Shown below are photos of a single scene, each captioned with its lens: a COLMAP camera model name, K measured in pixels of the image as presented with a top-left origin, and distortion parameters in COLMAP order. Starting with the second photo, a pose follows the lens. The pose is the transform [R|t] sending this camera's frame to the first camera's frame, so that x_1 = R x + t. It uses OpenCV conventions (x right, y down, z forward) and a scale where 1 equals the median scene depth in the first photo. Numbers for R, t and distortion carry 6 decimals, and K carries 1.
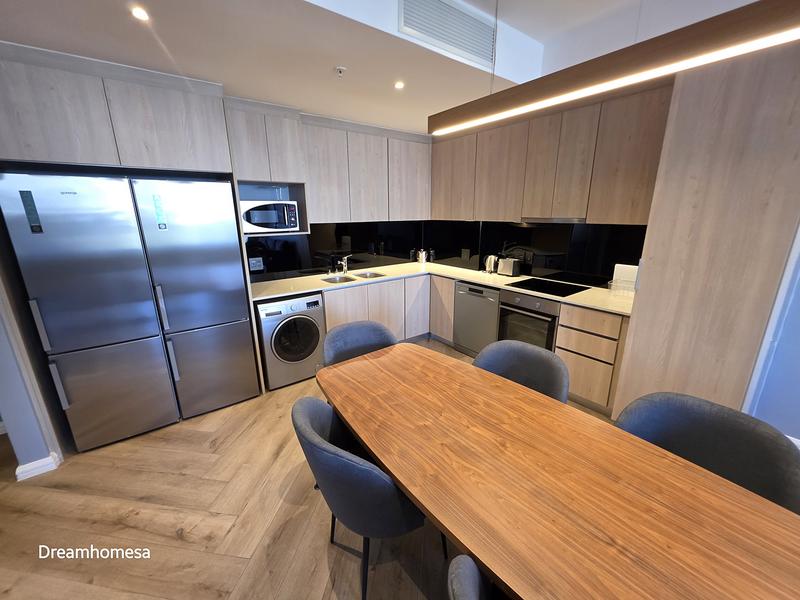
lens RADIAL K [[321.9, 0, 399.0], [0, 321.9, 297.9], [0, 0, 1]] dist [-0.002326, -0.000222]
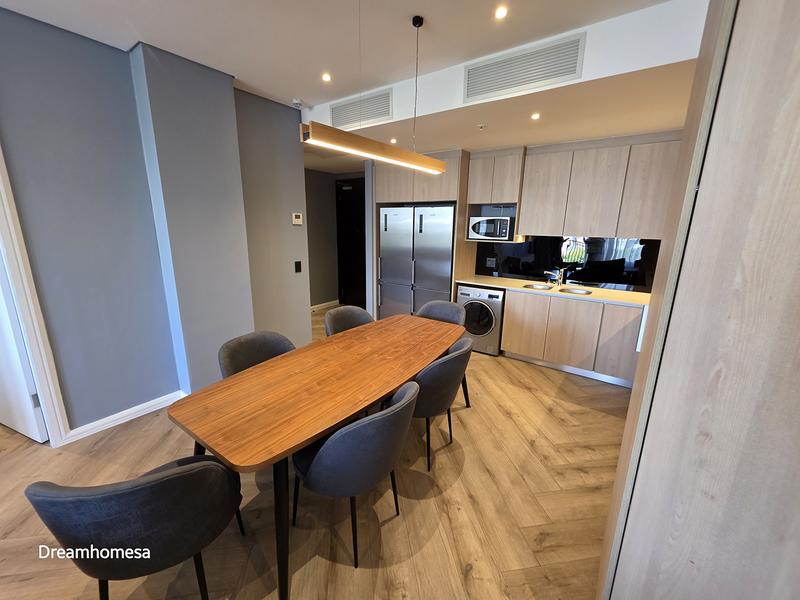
lens RADIAL K [[321.9, 0, 399.6], [0, 321.9, 299.5], [0, 0, 1]] dist [-0.002326, -0.000222]
pose [[0.291756, 0.230965, -0.928188, 0.882292], [-0.264977, 0.951944, 0.153587, -0.073629], [0.919057, 0.201138, 0.338936, 0.245123]]
